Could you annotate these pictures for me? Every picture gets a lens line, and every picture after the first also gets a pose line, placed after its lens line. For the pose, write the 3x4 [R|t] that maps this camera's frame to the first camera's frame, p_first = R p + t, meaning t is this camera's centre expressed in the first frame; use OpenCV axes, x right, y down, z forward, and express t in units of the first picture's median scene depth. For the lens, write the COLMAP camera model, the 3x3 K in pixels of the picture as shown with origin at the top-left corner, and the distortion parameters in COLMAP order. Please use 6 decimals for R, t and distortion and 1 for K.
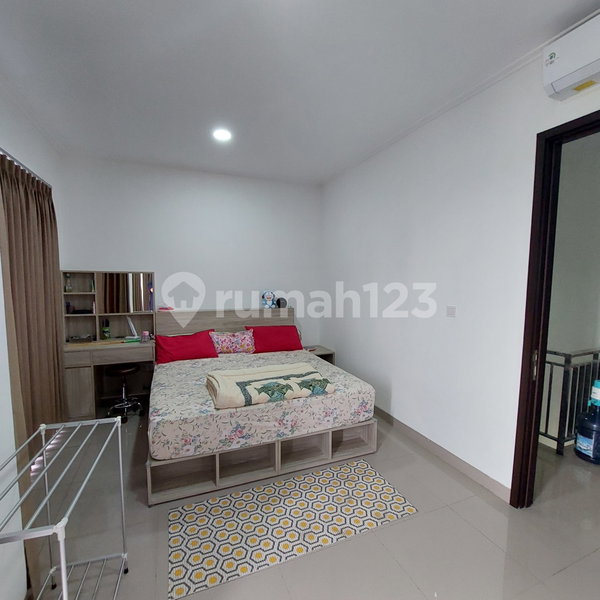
lens RADIAL K [[320.7, 0, 299.3], [0, 320.7, 309.2], [0, 0, 1]] dist [0.004017, -0.012610]
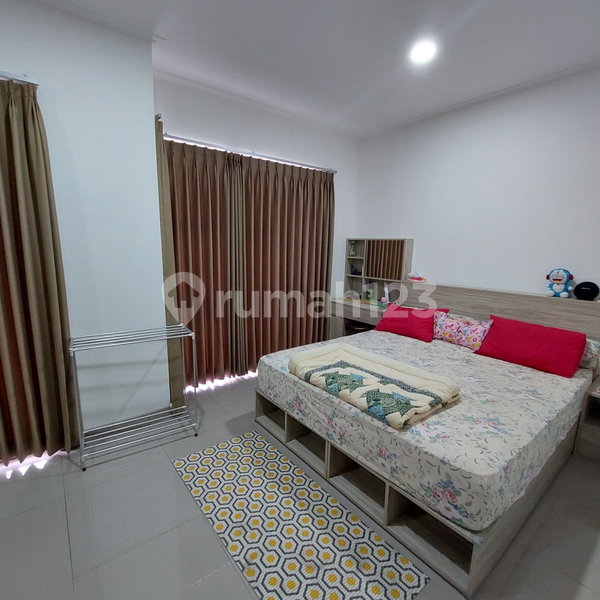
lens RADIAL K [[320.7, 0, 299.3], [0, 320.7, 309.2], [0, 0, 1]] dist [0.004017, -0.012610]
pose [[0.269427, 0.181803, -0.945704, 0.537949], [-0.107283, 0.981572, 0.158134, -0.034357], [0.957026, 0.058853, 0.283966, 0.584282]]
